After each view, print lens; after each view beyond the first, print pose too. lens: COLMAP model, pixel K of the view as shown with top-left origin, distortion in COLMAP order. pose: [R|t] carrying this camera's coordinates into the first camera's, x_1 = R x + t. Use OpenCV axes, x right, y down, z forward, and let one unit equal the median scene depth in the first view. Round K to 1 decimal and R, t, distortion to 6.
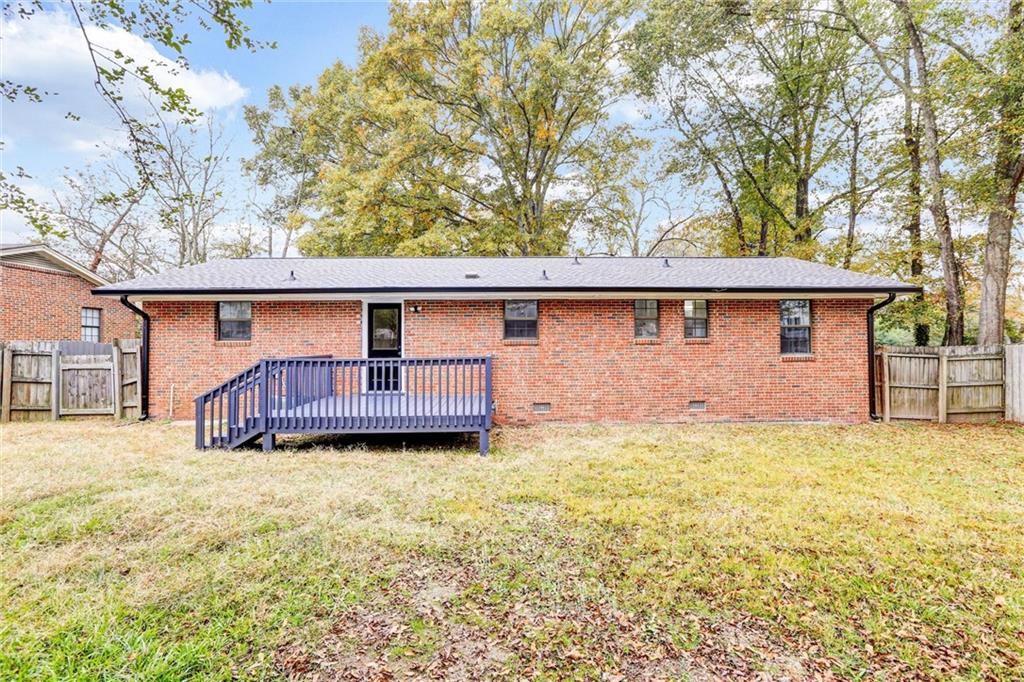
lens RADIAL K [[461.9, 0, 512.0], [0, 461.9, 341.0], [0, 0, 1]] dist [-0.026579, 0.021246]
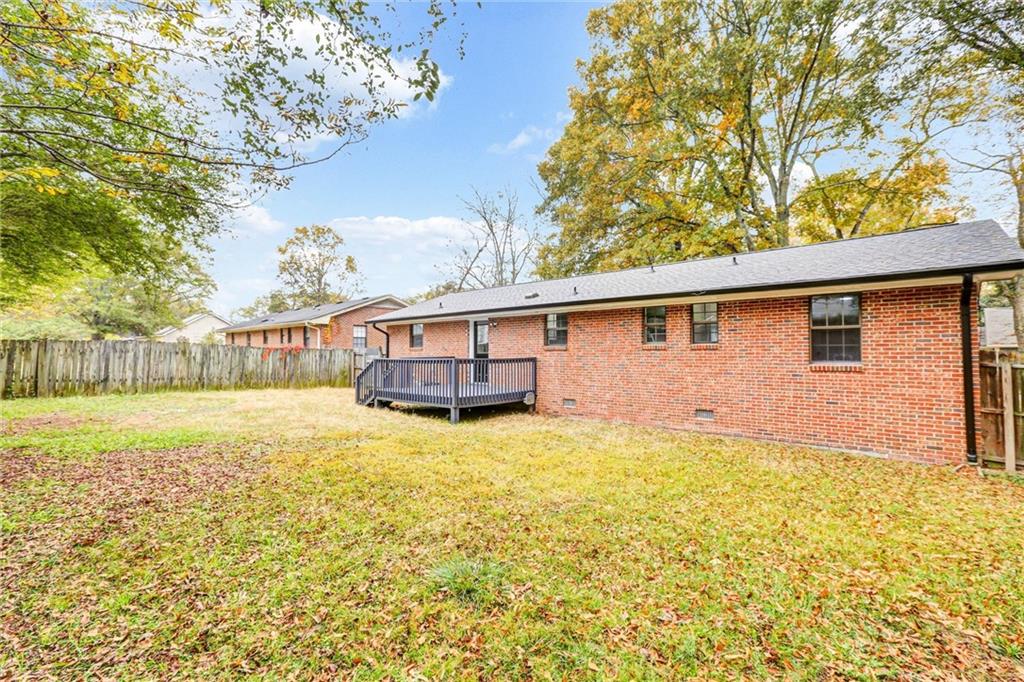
lens RADIAL K [[461.9, 0, 512.0], [0, 461.9, 341.0], [0, 0, 1]] dist [-0.026579, 0.021246]
pose [[0.714892, -0.012263, -0.699127, 0.790600], [0.008267, 0.999925, -0.009086, -0.006024], [0.699186, 0.000716, 0.714939, 0.044889]]
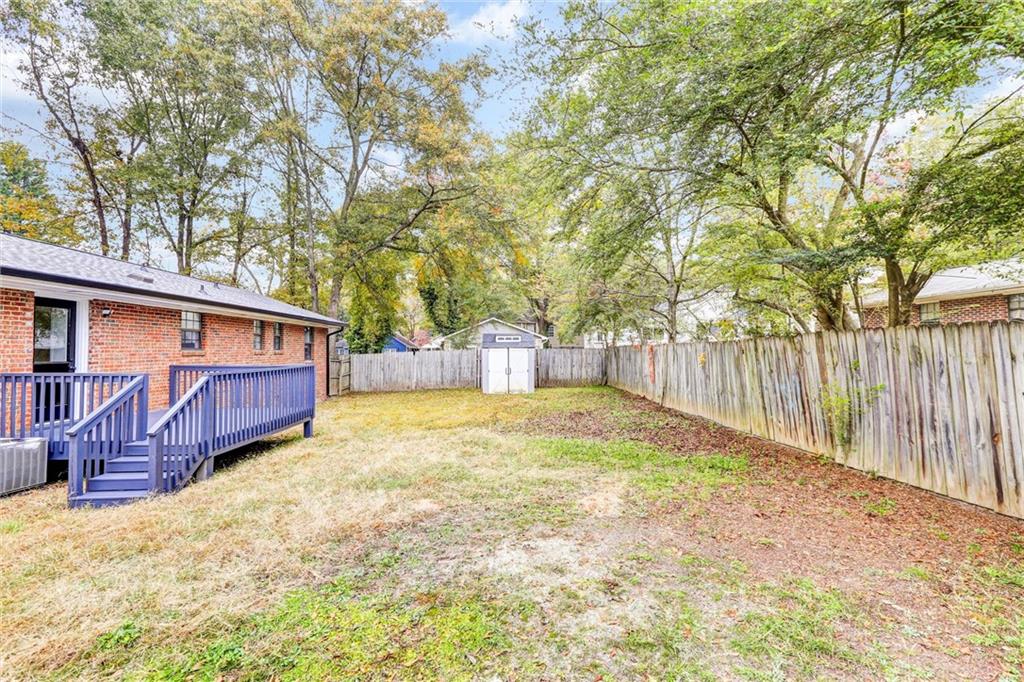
lens RADIAL K [[461.9, 0, 512.0], [0, 461.9, 341.0], [0, 0, 1]] dist [-0.026579, 0.021246]
pose [[0.017418, 0.028790, 0.999434, -0.984184], [-0.020772, 0.999380, -0.028427, -0.010327], [-0.999633, -0.020265, 0.018005, 0.272340]]
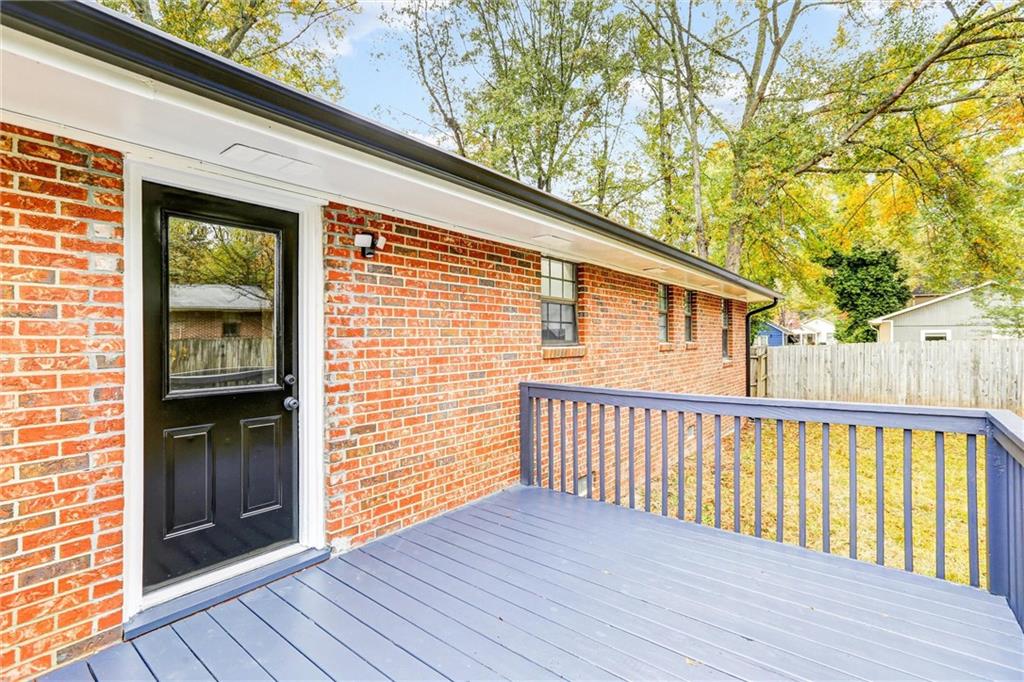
lens RADIAL K [[461.9, 0, 512.0], [0, 461.9, 341.0], [0, 0, 1]] dist [-0.026579, 0.021246]
pose [[0.653328, 0.001171, 0.757074, -0.361682], [-0.013394, 0.999860, 0.010012, -0.012333], [-0.756957, -0.016681, 0.653252, 0.735763]]
